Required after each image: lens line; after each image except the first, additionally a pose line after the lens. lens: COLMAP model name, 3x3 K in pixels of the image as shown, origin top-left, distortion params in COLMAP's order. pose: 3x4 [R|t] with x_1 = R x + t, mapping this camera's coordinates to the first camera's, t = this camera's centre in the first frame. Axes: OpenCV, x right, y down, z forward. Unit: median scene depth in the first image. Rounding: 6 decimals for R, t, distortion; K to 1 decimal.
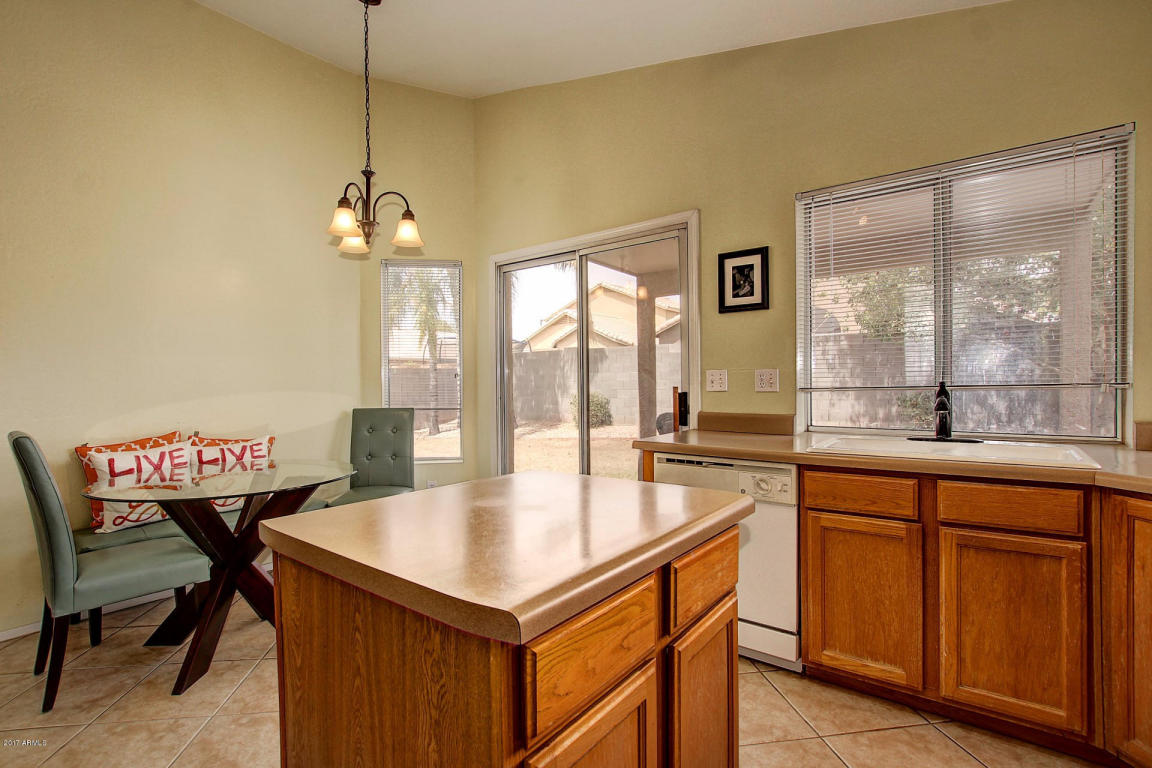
lens RADIAL K [[541.3, 0, 542.0], [0, 541.3, 385.4], [0, 0, 1]] dist [-0.028583, 0.000311]
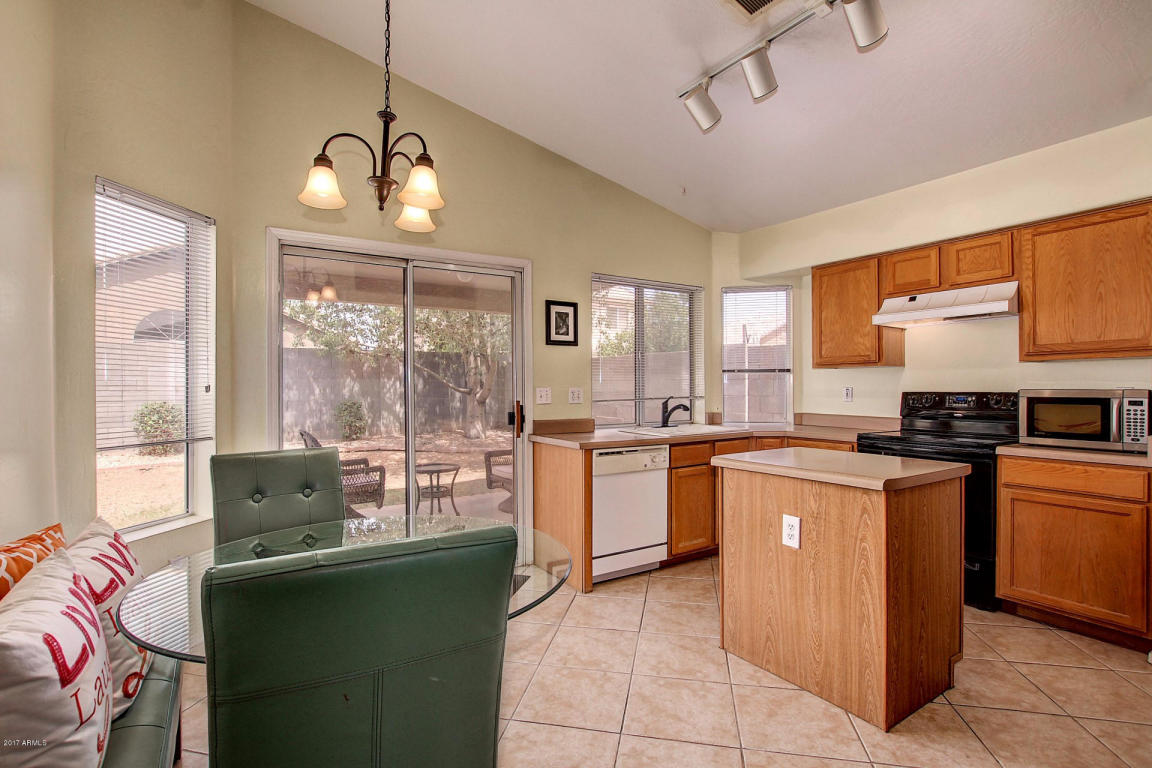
lens RADIAL K [[541.3, 0, 571.8], [0, 541.3, 388.3], [0, 0, 1]] dist [-0.028583, 0.000311]
pose [[0.306292, 0.007838, 0.951905, -0.949319], [0.005786, 0.999932, -0.010095, -0.013431], [-0.951920, 0.008600, 0.306226, 0.558675]]
